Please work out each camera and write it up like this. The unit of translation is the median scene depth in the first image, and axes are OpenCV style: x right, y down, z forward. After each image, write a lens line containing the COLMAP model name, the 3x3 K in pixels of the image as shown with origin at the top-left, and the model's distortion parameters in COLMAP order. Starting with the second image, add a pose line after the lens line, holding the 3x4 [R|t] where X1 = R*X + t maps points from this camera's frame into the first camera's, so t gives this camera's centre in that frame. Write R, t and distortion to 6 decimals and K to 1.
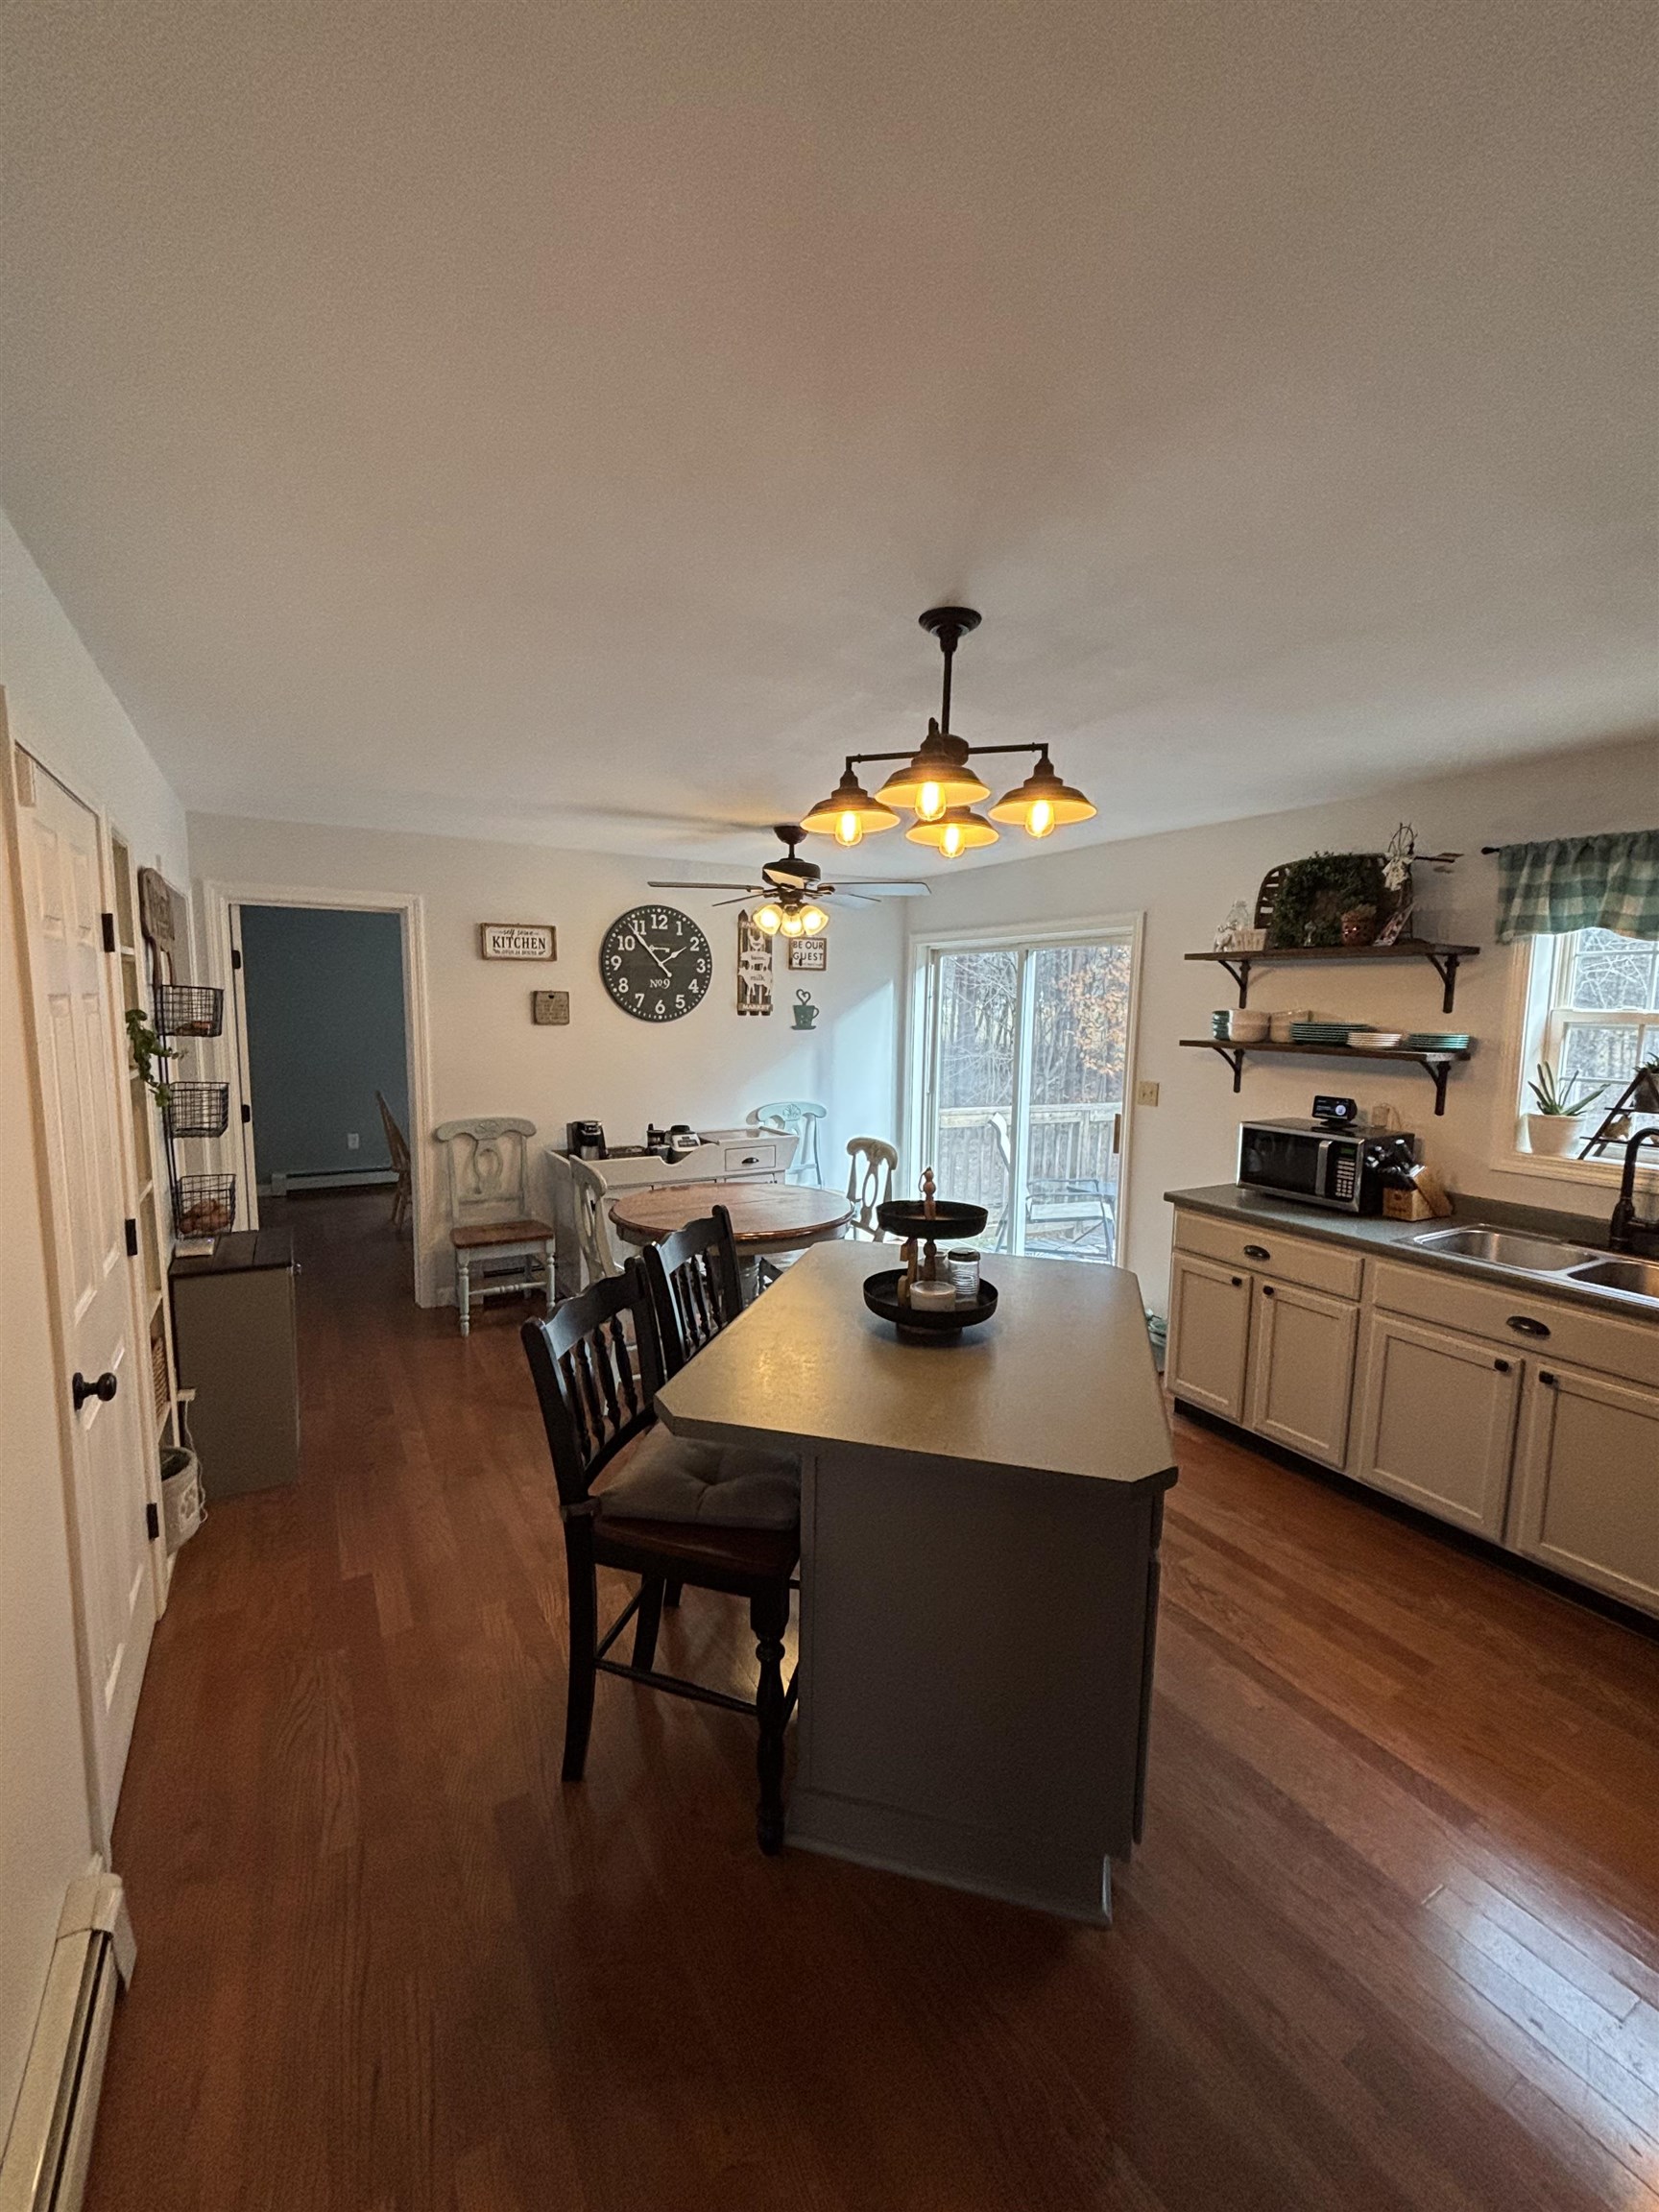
lens RADIAL K [[905.3, 0, 829.5], [0, 905.3, 1106.0], [0, 0, 1]] dist [0.000696, 0.000026]
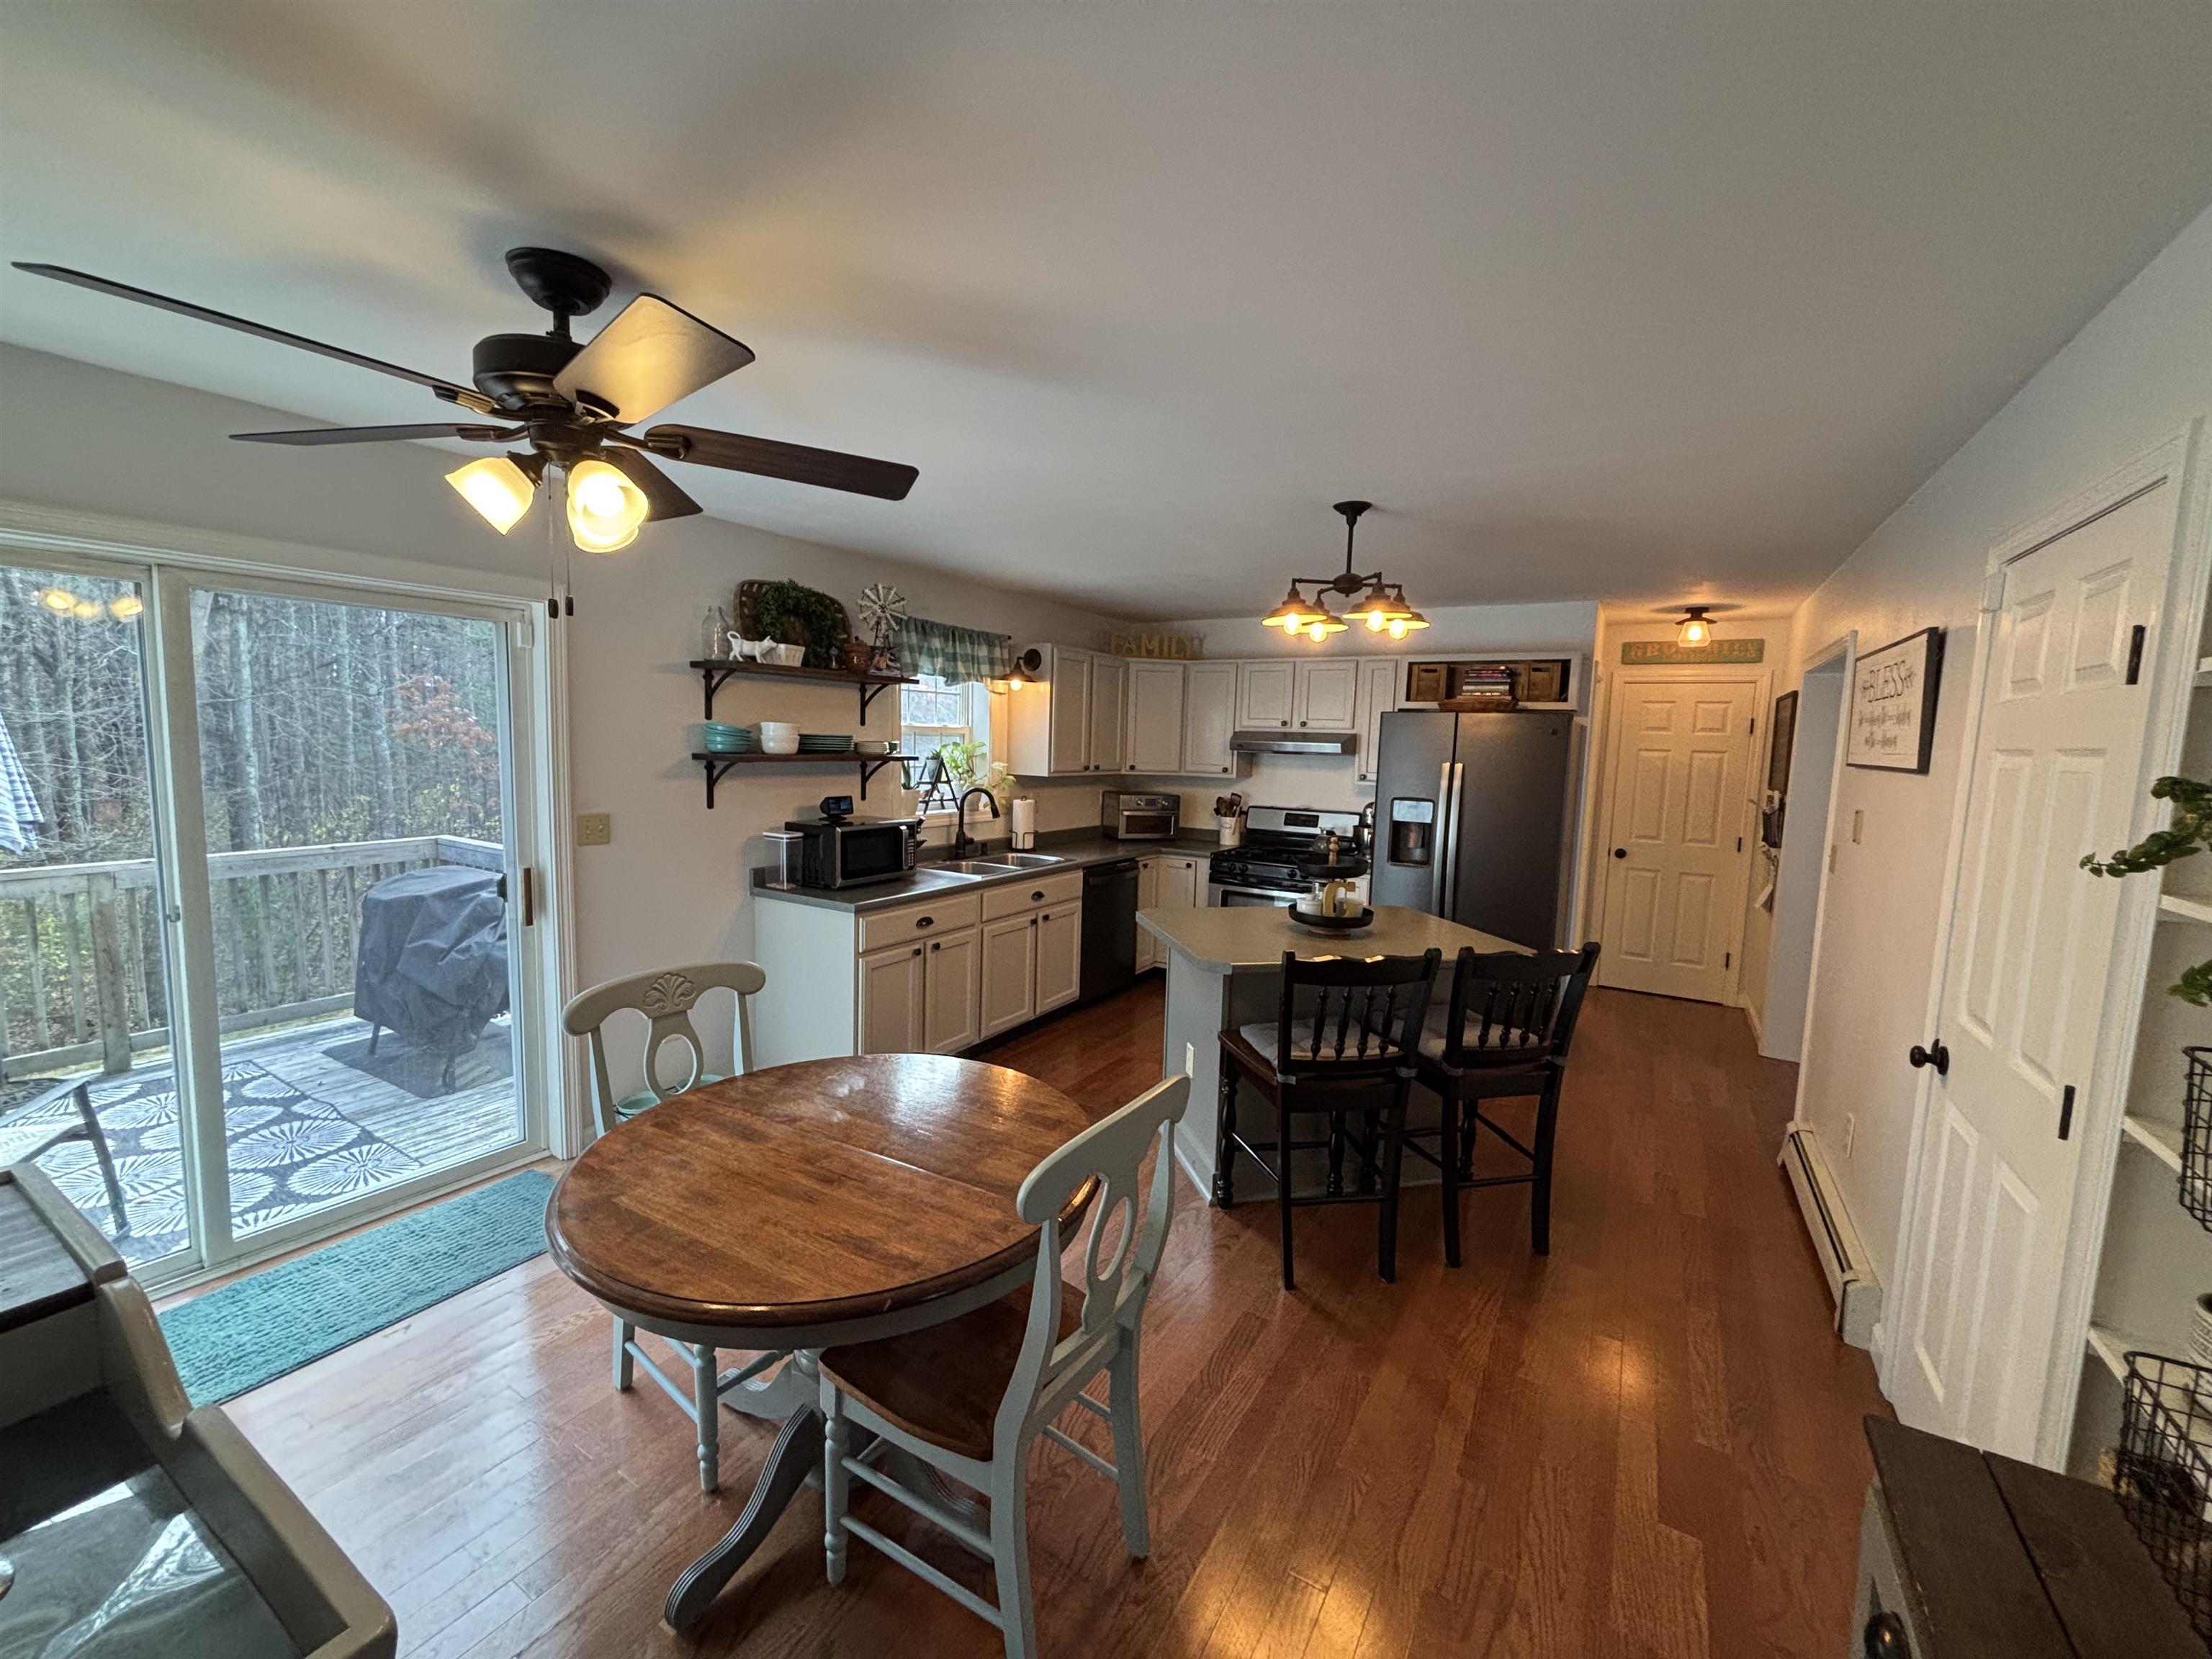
lens RADIAL K [[896.5, 0, 1106.0], [0, 896.5, 829.5], [0, 0, 1]] dist [0.001110, -0.000118]
pose [[-0.511798, -0.105911, 0.852552, -0.659395], [0.068868, 0.984120, 0.163598, -0.140450], [-0.856341, 0.142443, -0.496377, 1.338874]]
